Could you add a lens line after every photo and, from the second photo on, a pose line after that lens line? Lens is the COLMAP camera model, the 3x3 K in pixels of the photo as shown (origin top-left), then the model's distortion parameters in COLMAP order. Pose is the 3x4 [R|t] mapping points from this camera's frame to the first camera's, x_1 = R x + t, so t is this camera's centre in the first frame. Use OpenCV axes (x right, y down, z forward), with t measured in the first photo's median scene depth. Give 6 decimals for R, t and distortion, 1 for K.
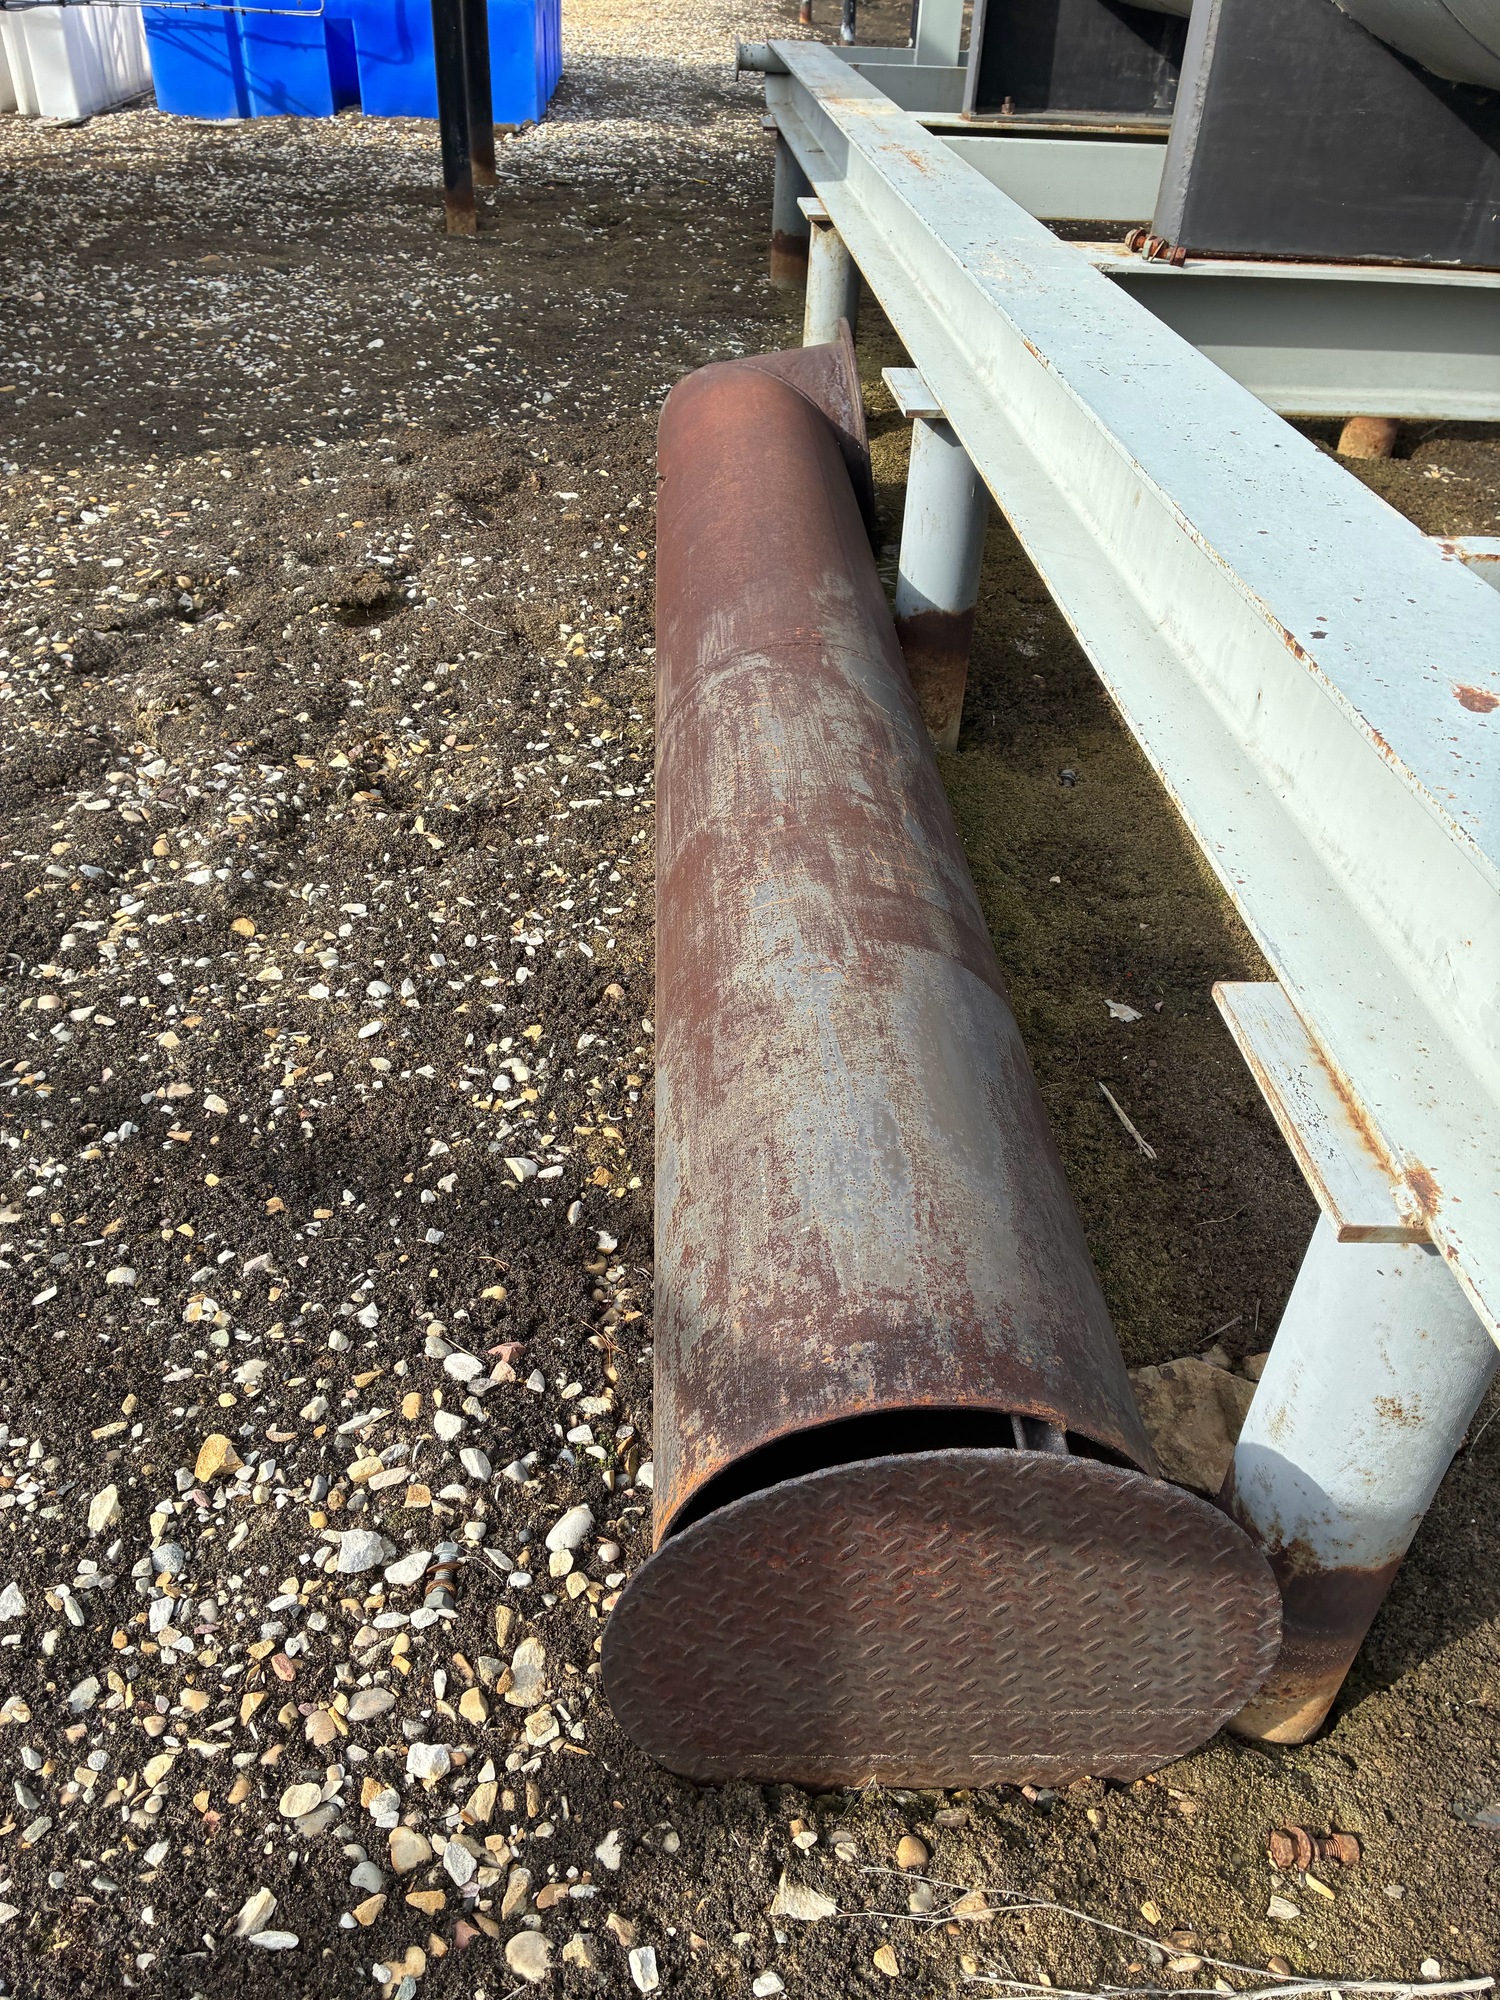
lens RADIAL K [[1527.6, 0, 750.0], [0, 1527.6, 1000.0], [0, 0, 1]] dist [0.064114, -0.087674]
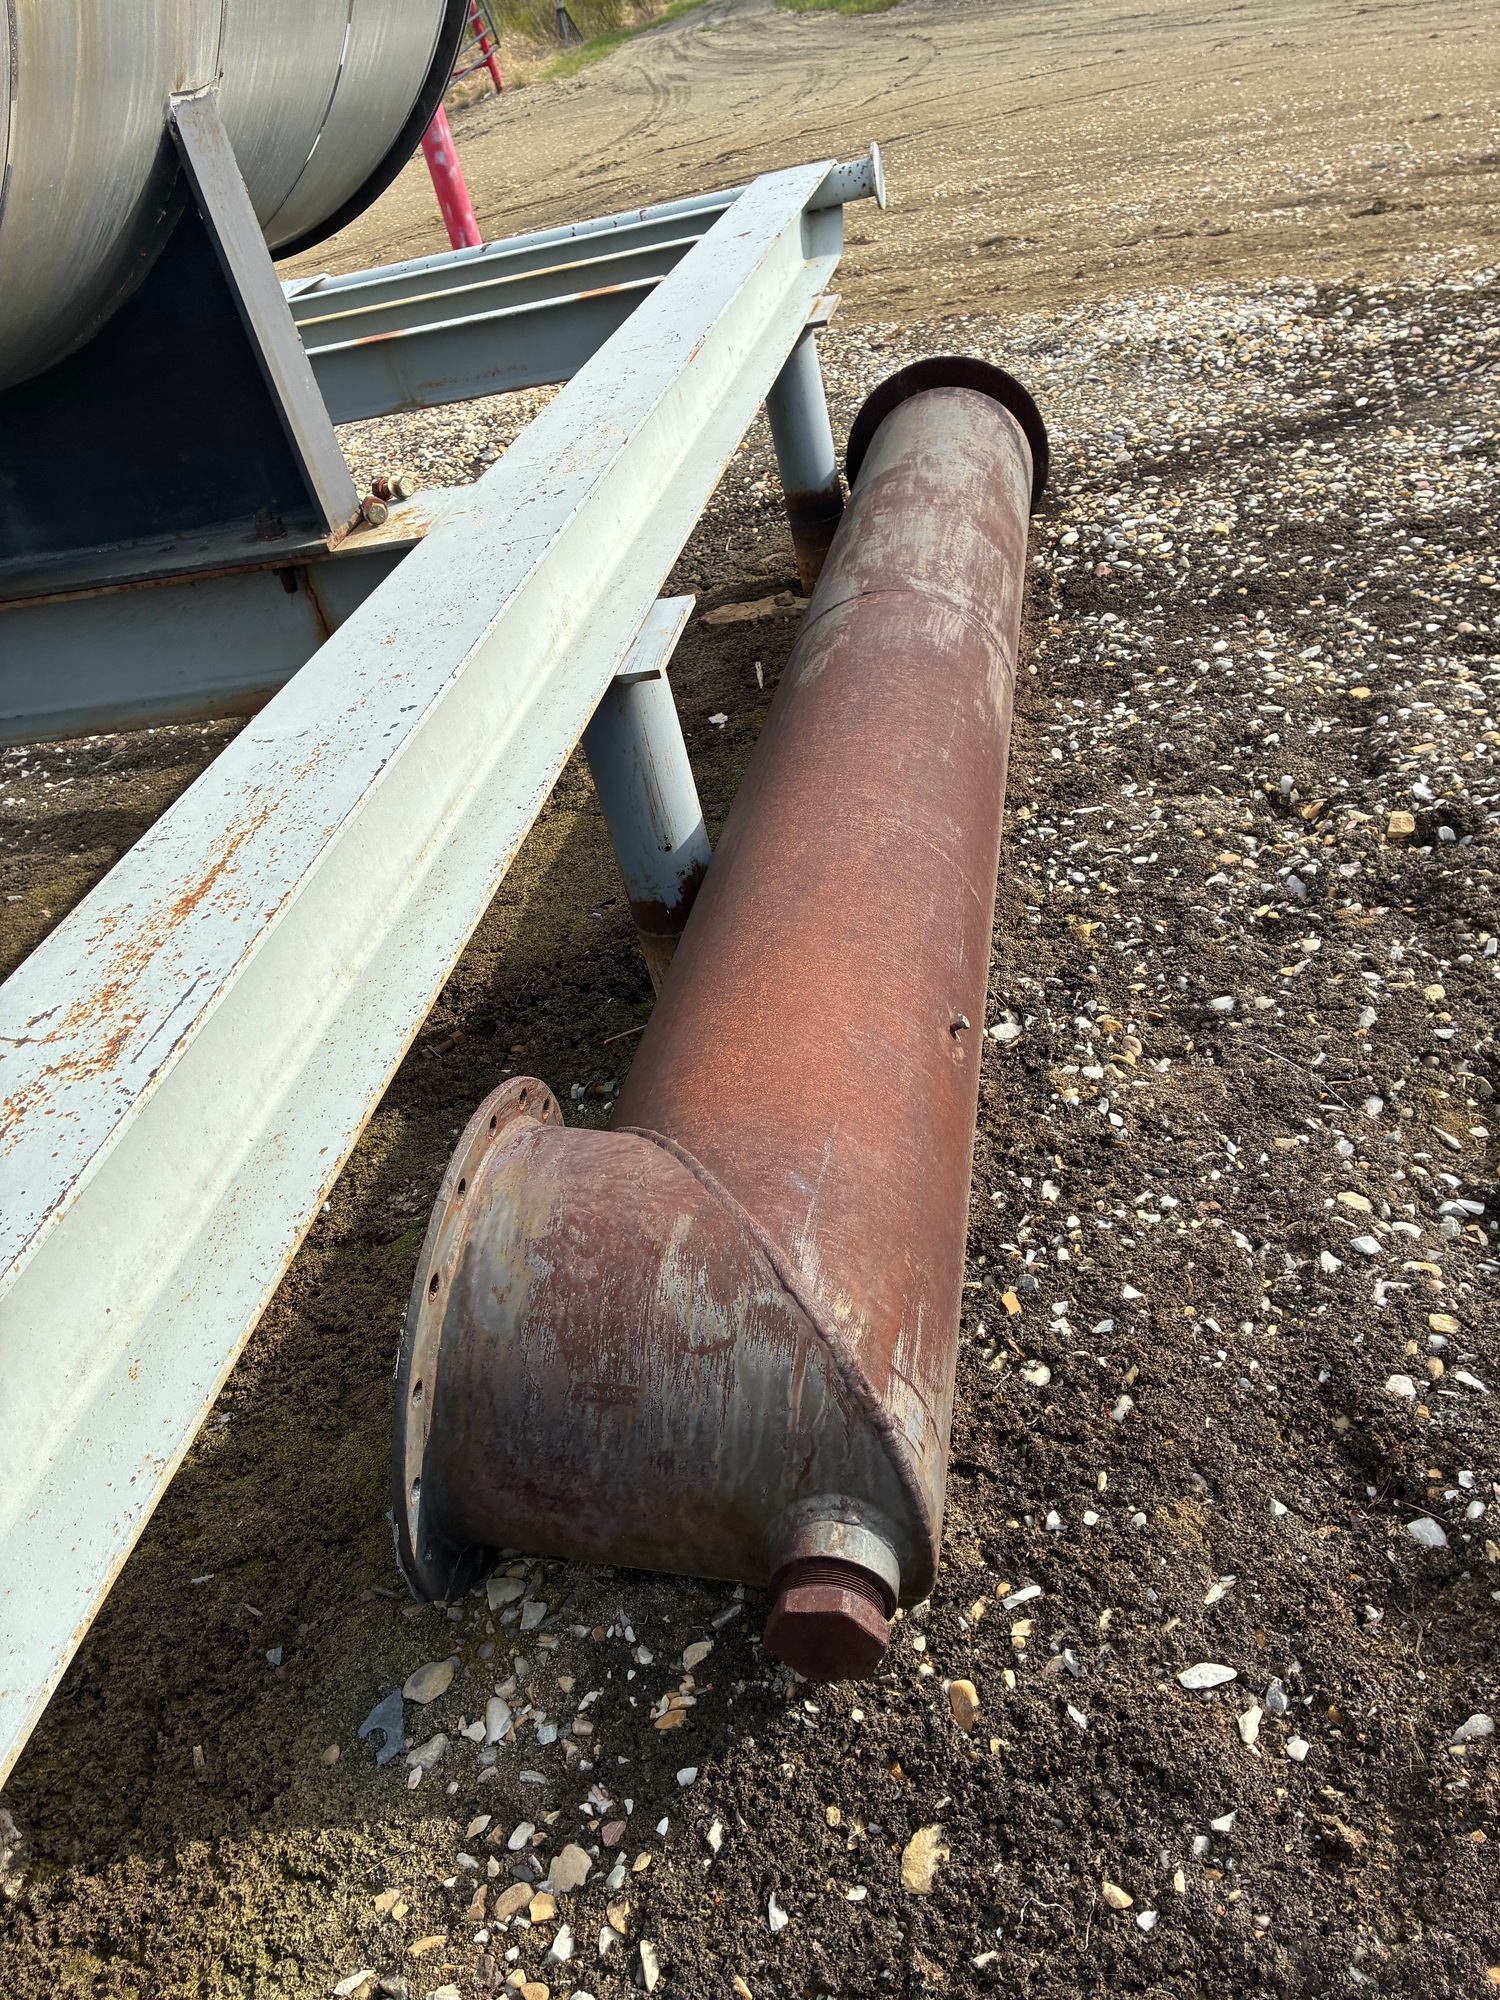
lens RADIAL K [[1541.3, 0, 727.9], [0, 1541.3, 988.9], [0, 0, 1]] dist [0.033540, -0.045168]
pose [[-0.961563, -0.007292, 0.274486, -0.195875], [0.257582, 0.322326, 0.910910, -1.324734], [-0.095117, 0.946601, -0.308058, 1.772967]]
